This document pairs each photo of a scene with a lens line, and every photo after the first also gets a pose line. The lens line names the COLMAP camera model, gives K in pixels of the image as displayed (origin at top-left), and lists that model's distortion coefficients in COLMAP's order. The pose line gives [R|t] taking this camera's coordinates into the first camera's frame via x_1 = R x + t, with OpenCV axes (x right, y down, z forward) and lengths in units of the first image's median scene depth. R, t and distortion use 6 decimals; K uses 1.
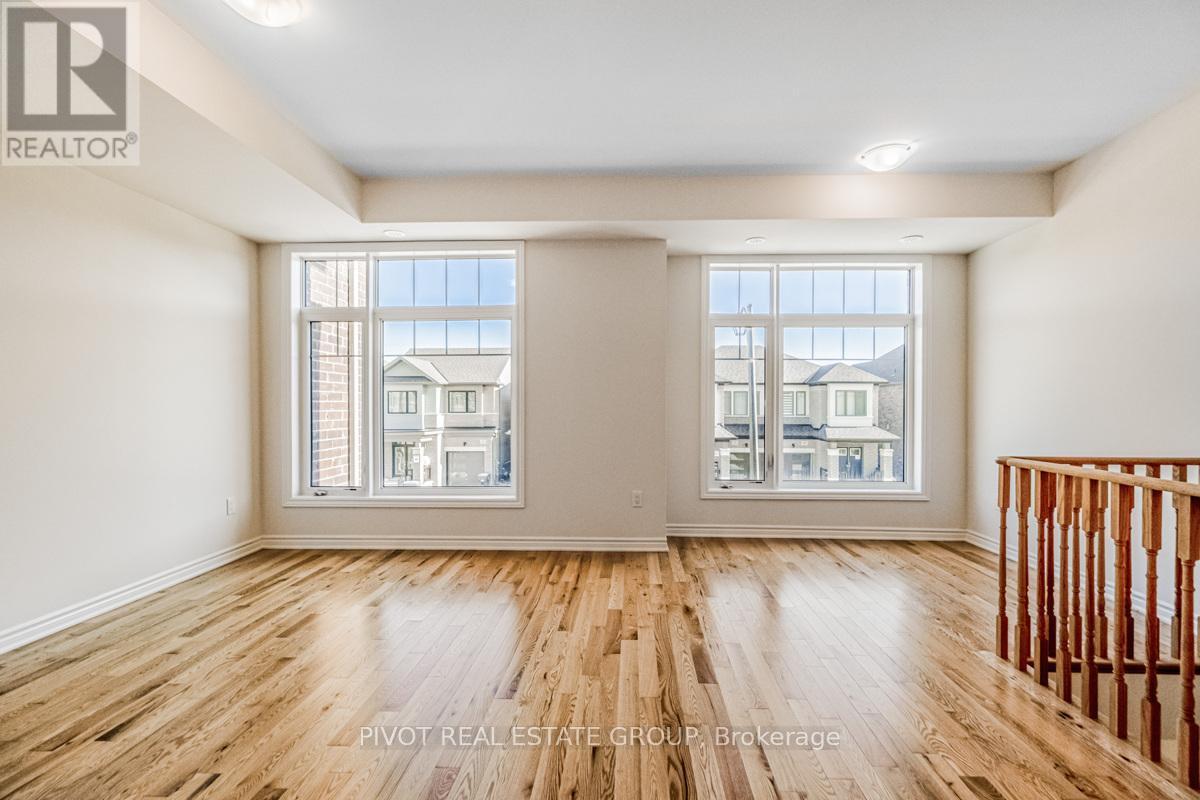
lens RADIAL K [[538.6, 0, 602.8], [0, 538.6, 404.3], [0, 0, 1]] dist [-0.003567, 0.000334]
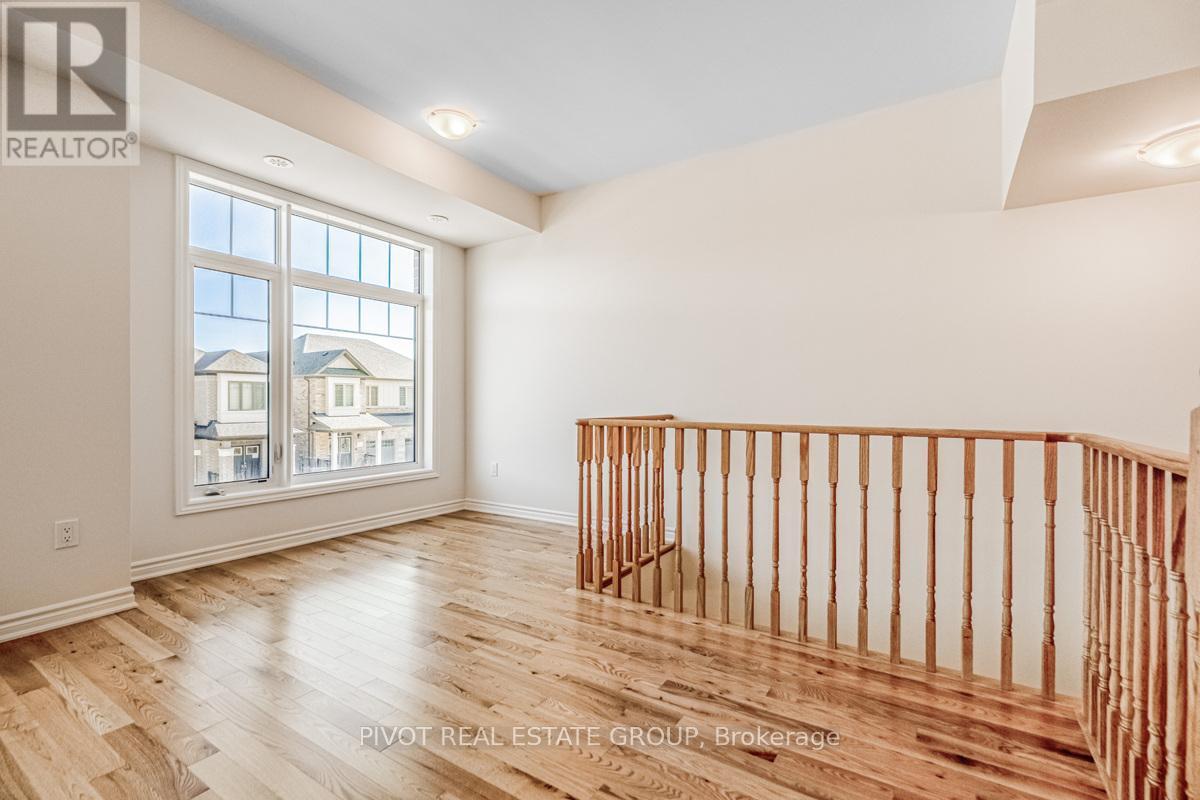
lens RADIAL K [[538.6, 0, 604.9], [0, 538.6, 405.5], [0, 0, 1]] dist [-0.003567, 0.000334]
pose [[0.494239, -0.009680, 0.869272, -0.151507], [0.001497, 0.999946, 0.010284, 0.032711], [-0.869325, -0.003781, 0.494227, 0.217141]]
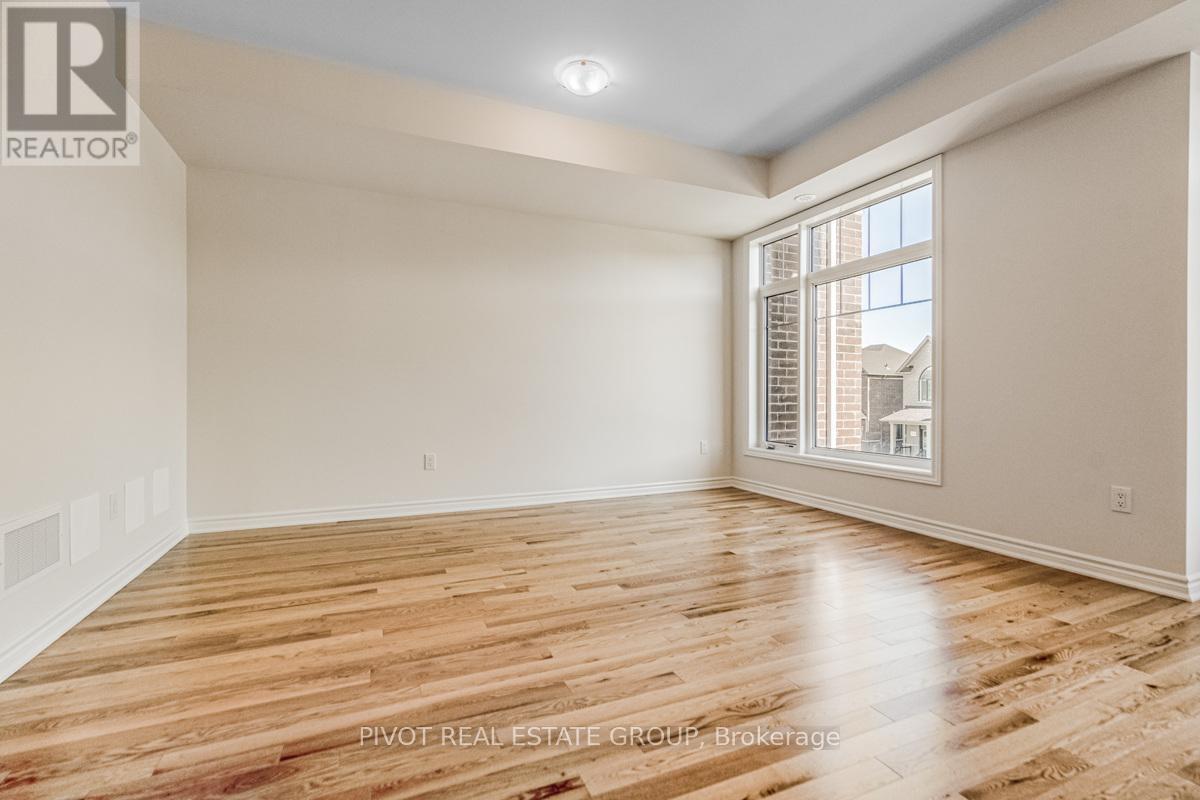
lens RADIAL K [[538.6, 0, 613.0], [0, 538.6, 392.1], [0, 0, 1]] dist [-0.003567, 0.000334]
pose [[0.450566, -0.000901, -0.892743, 0.356521], [-0.004799, 0.999983, -0.003432, 0.057714], [0.892730, 0.005831, 0.450554, 0.202041]]
